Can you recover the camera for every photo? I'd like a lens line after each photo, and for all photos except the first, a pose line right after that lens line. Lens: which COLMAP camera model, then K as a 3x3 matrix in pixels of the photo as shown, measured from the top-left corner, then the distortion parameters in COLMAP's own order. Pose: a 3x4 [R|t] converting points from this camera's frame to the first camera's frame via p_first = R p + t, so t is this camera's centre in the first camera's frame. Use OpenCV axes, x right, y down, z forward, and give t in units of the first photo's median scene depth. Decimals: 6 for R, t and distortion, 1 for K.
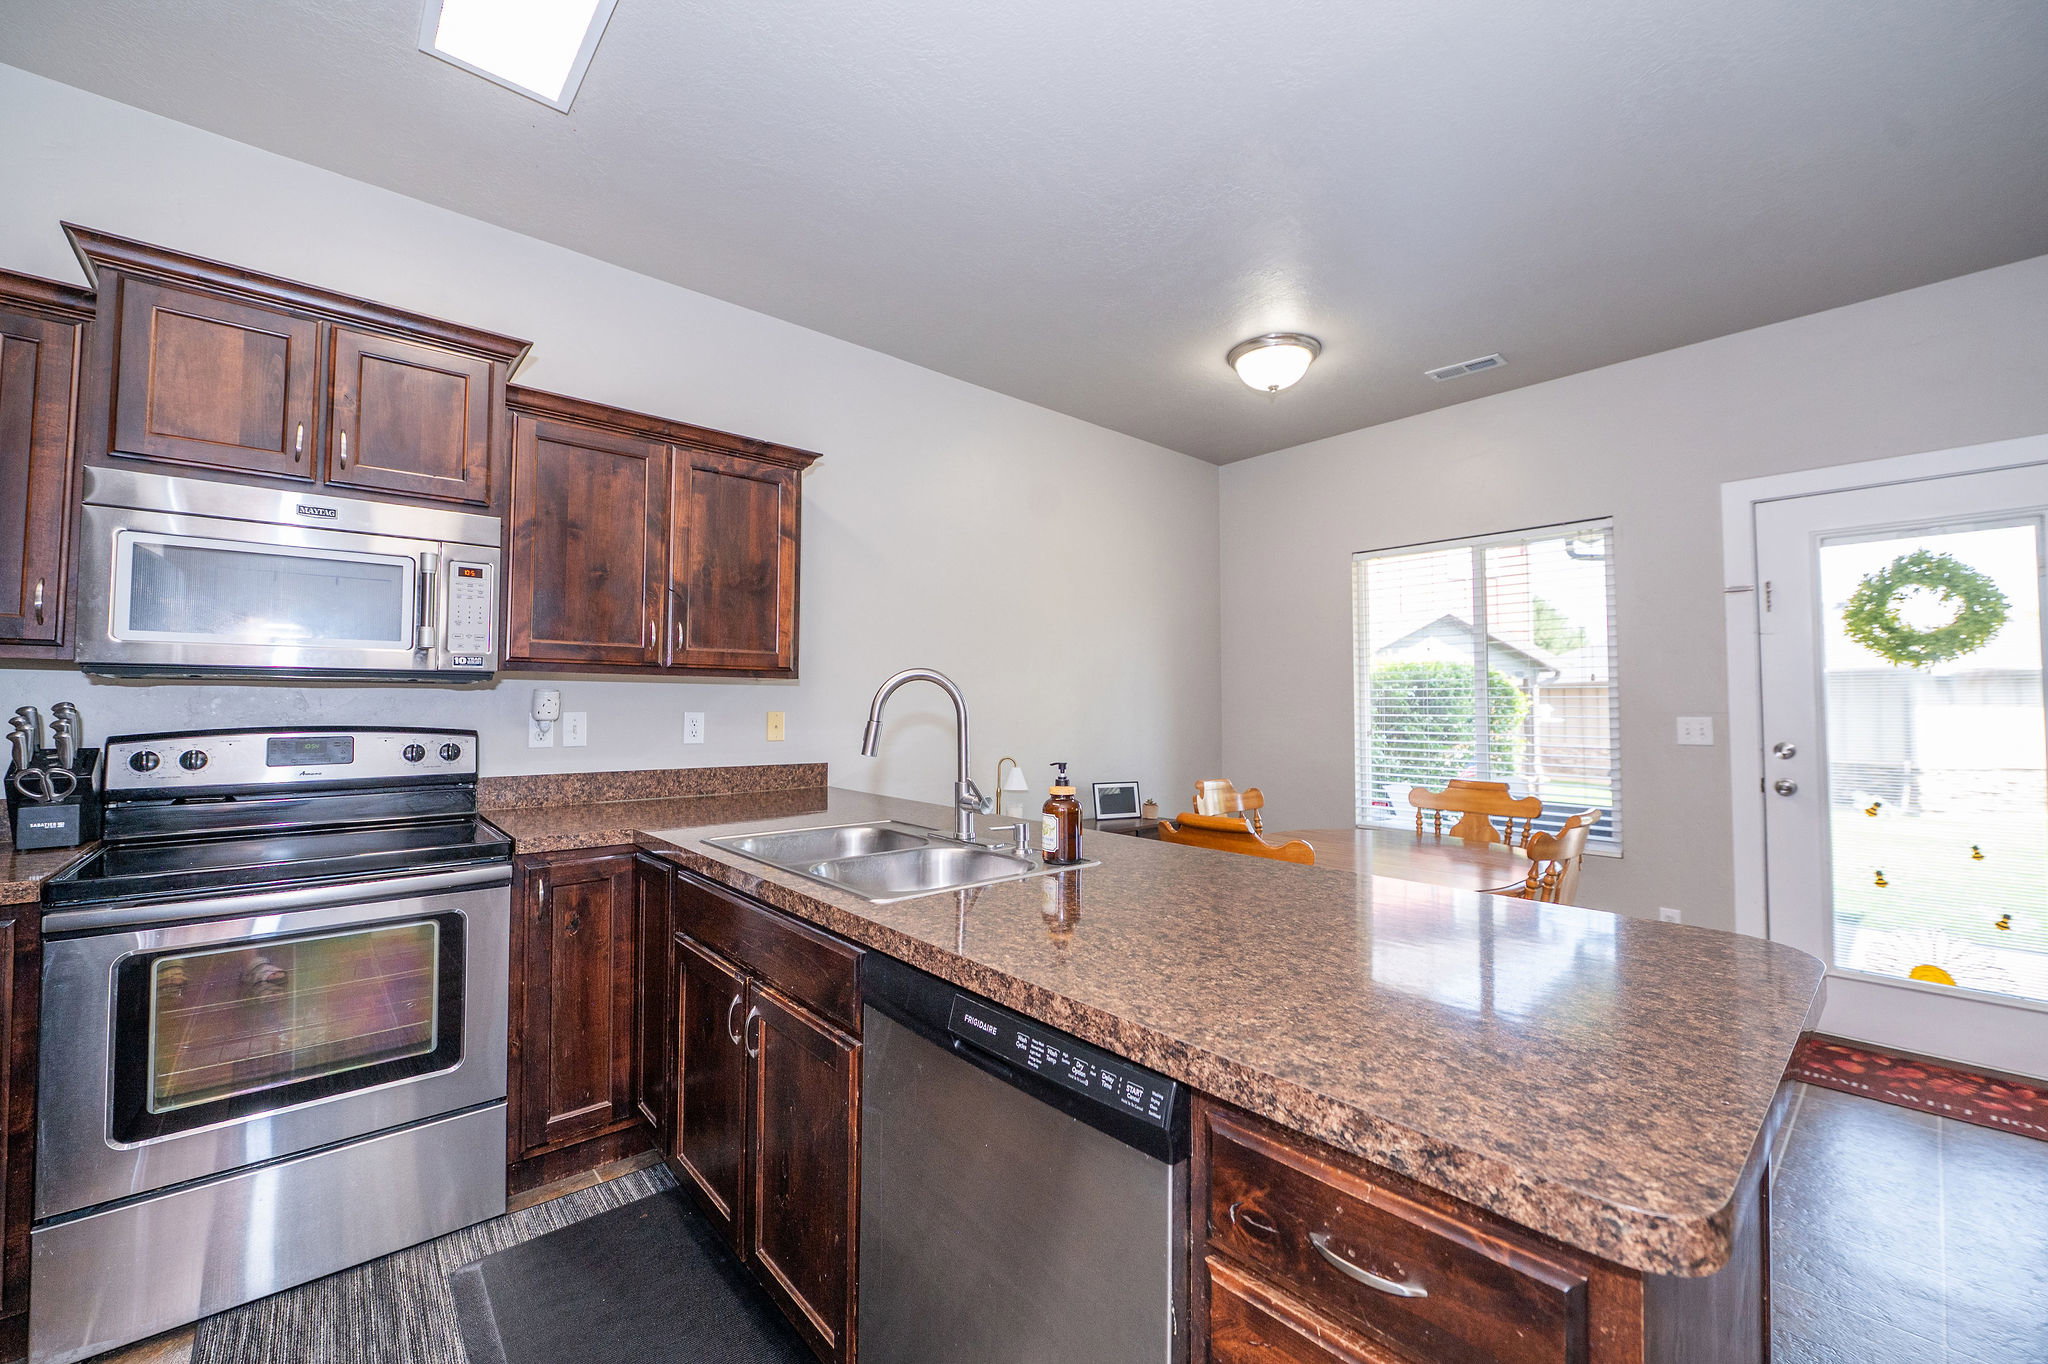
lens RADIAL K [[814.6, 0, 1023.9], [0, 814.6, 682.0], [0, 0, 1]] dist [-0.014080, 0.000948]
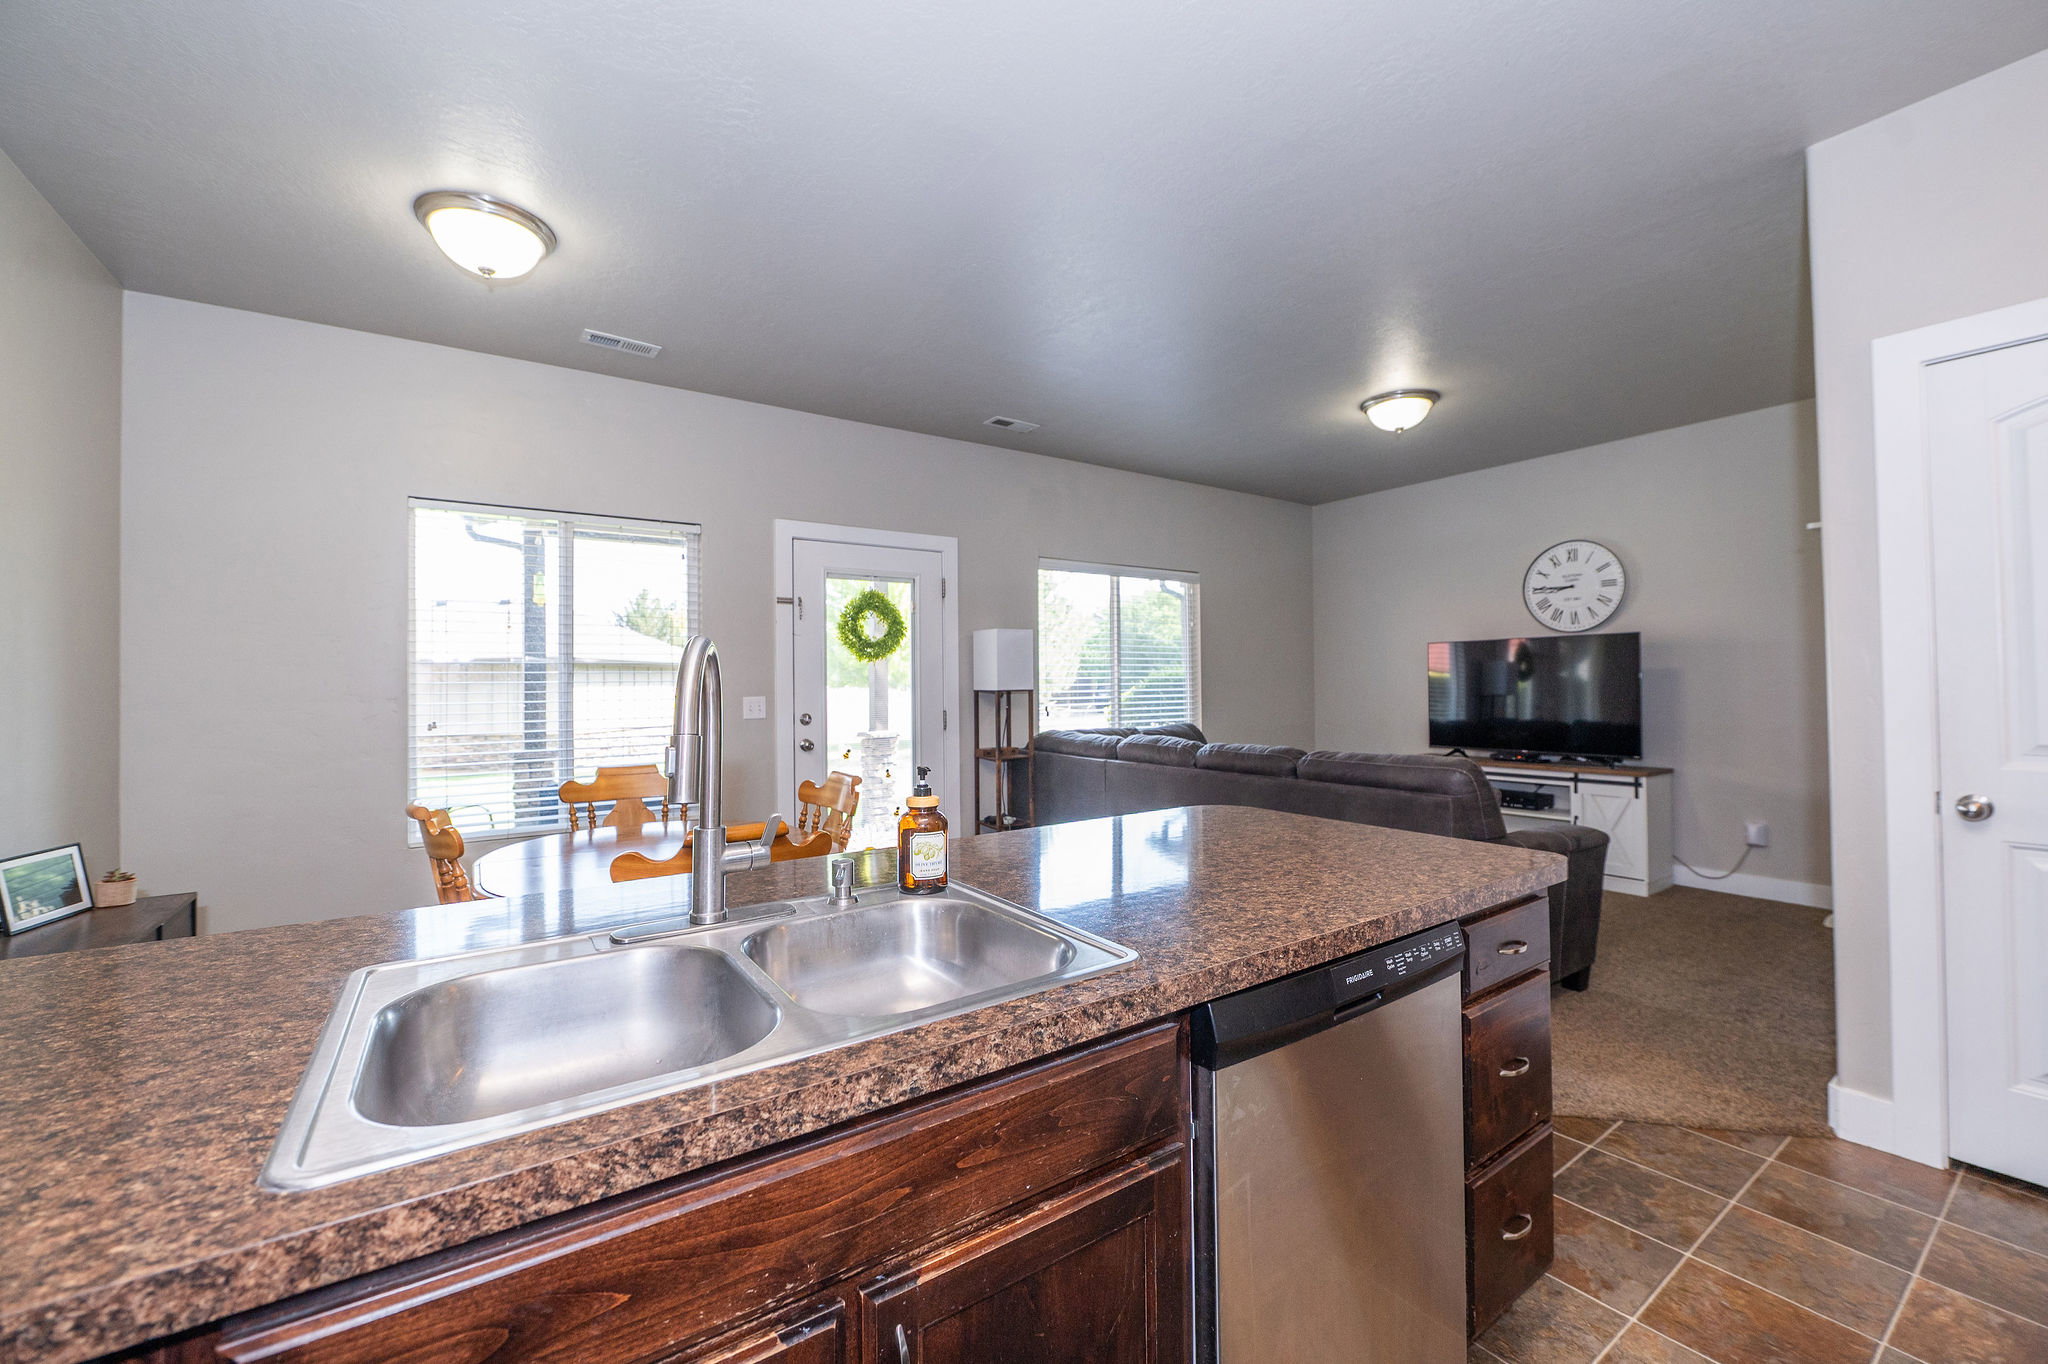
lens RADIAL K [[814.6, 0, 1033.5], [0, 814.6, 673.3], [0, 0, 1]] dist [-0.014080, 0.000948]
pose [[0.114734, 0.007452, 0.993368, -0.606926], [-0.019775, 0.999791, -0.005217, 0.006302], [-0.993199, -0.019045, 0.114857, 0.654462]]
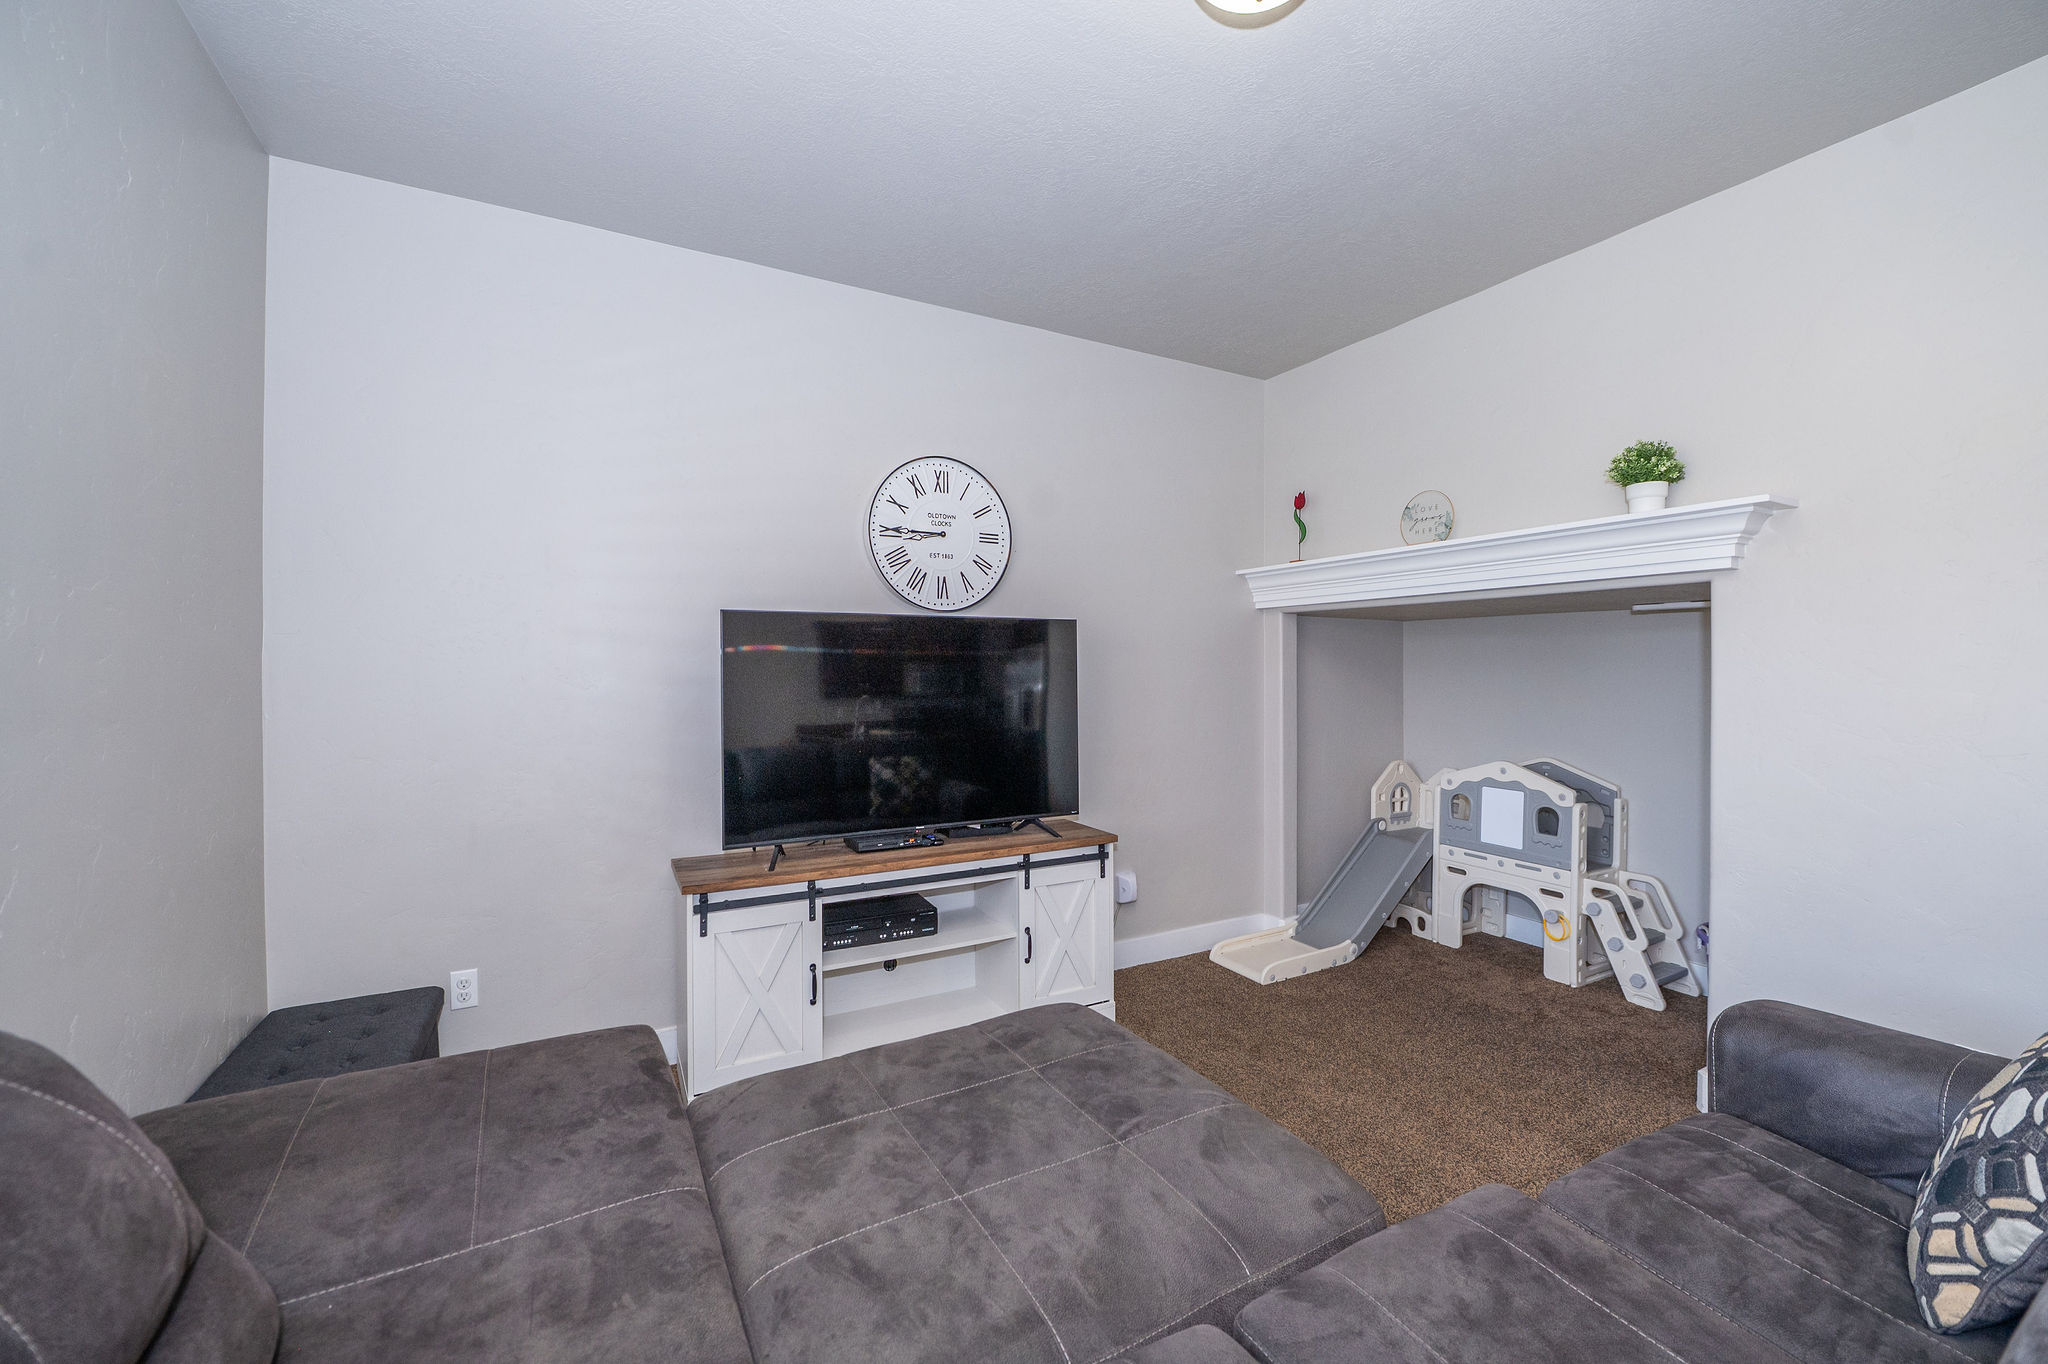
lens RADIAL K [[814.6, 0, 1027.3], [0, 814.6, 679.8], [0, 0, 1]] dist [-0.014080, 0.000948]
pose [[-0.975630, -0.005864, 0.219344, 1.627972], [-0.010062, 0.999787, -0.018024, -0.017964], [-0.219192, -0.019792, -0.975481, 0.704141]]
